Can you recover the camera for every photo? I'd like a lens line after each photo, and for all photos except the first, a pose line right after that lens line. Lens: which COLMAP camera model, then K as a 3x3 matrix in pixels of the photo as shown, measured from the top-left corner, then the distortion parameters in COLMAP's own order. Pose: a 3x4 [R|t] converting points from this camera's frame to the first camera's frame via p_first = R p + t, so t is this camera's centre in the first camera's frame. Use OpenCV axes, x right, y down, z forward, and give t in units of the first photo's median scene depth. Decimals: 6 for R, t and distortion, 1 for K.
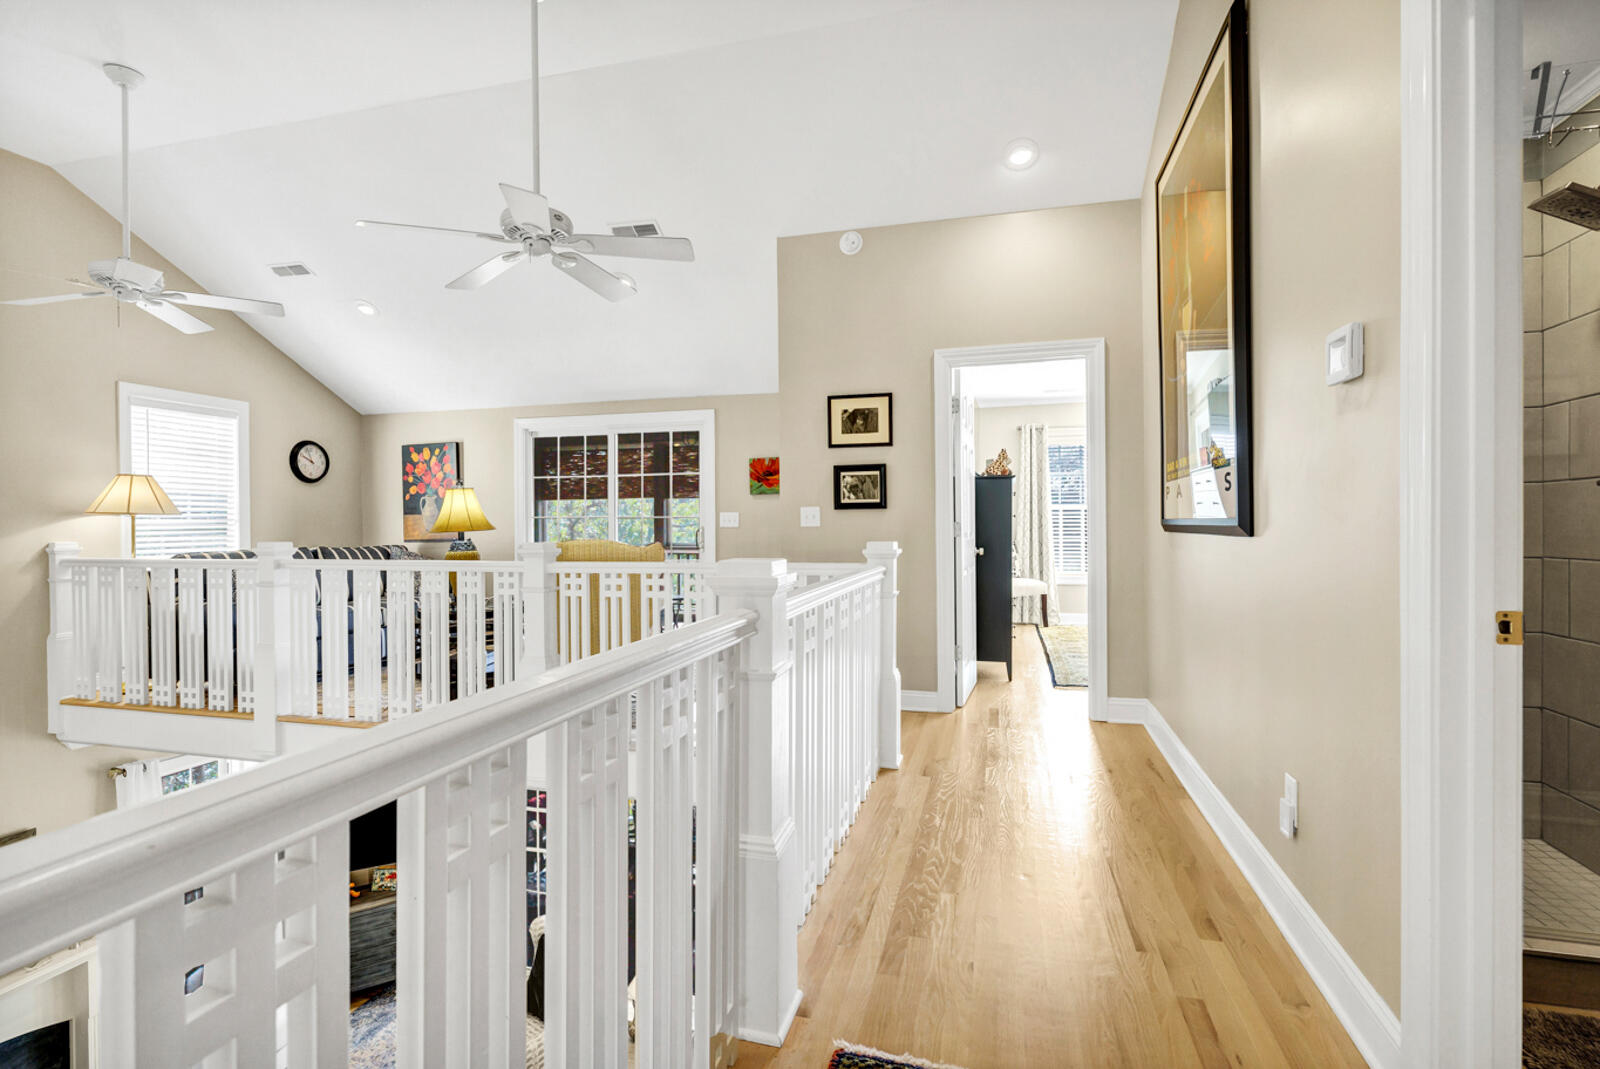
lens RADIAL K [[756.6, 0, 802.8], [0, 756.6, 532.8], [0, 0, 1]] dist [-0.000390, -0.001458]
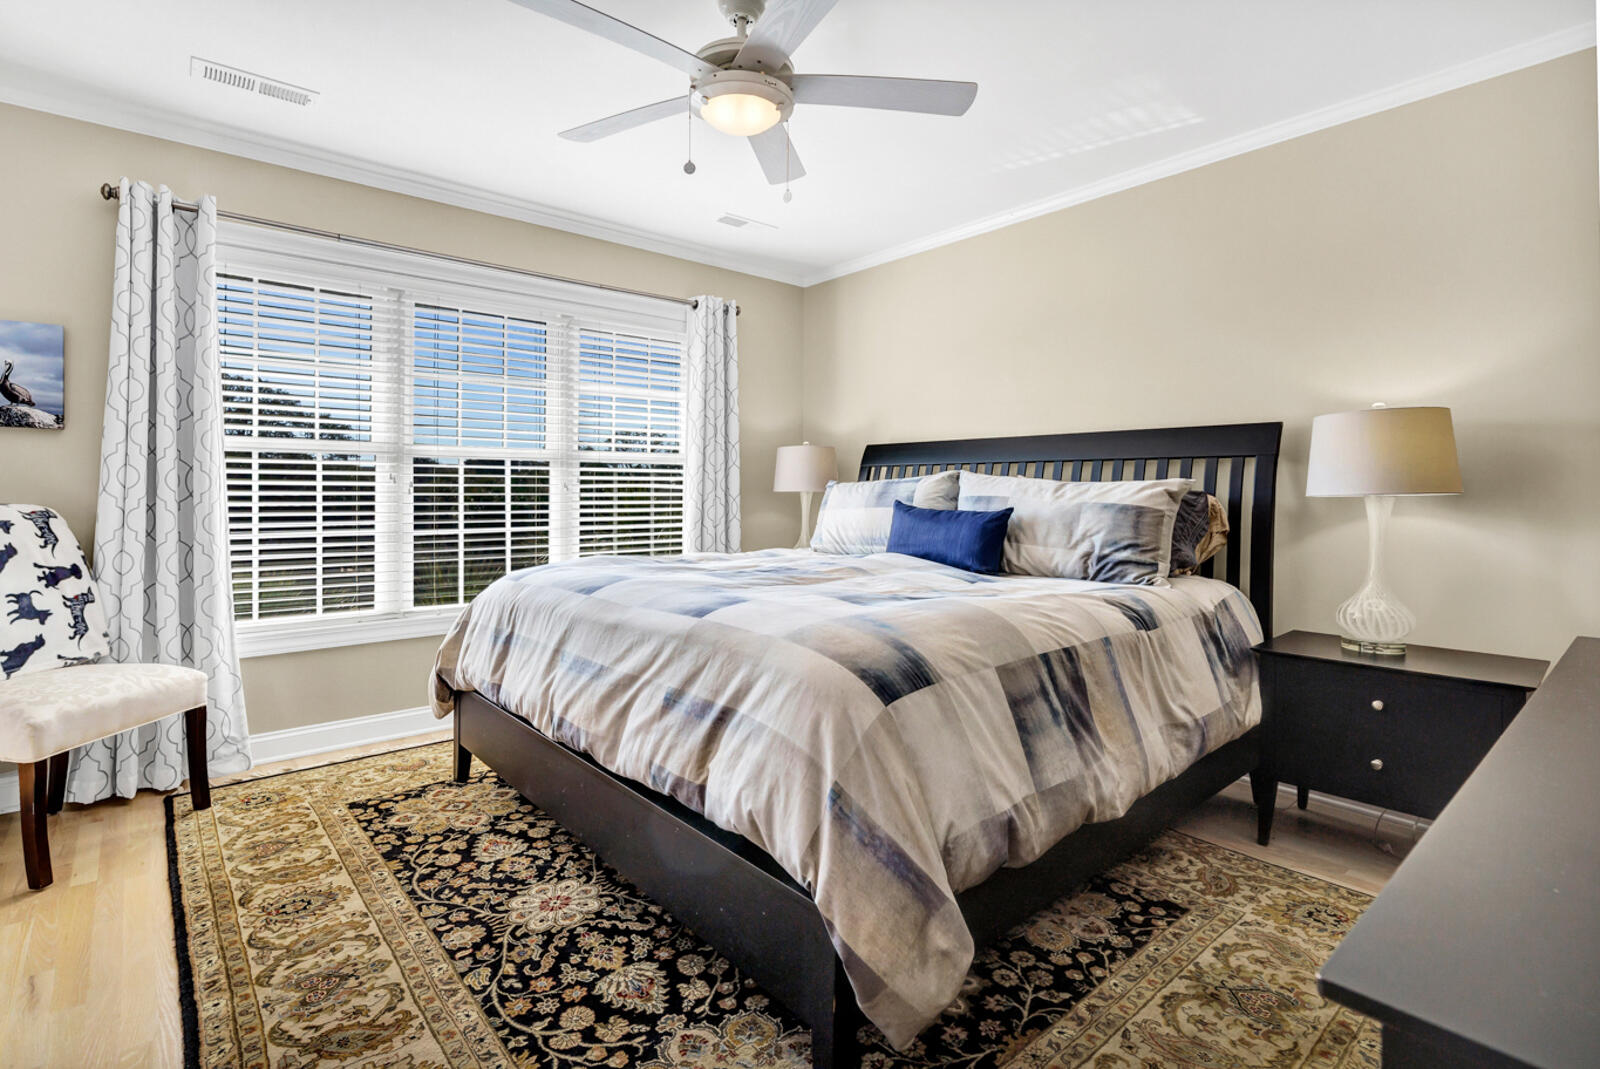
lens RADIAL K [[769.7, 0, 796.2], [0, 769.7, 484.2], [0, 0, 1]] dist [0.000732, -0.000108]
pose [[0.565735, 0.012940, 0.824486, 0.184215], [0.001146, 0.999864, -0.016479, -0.008159], [-0.824587, 0.010268, 0.565643, 0.579047]]
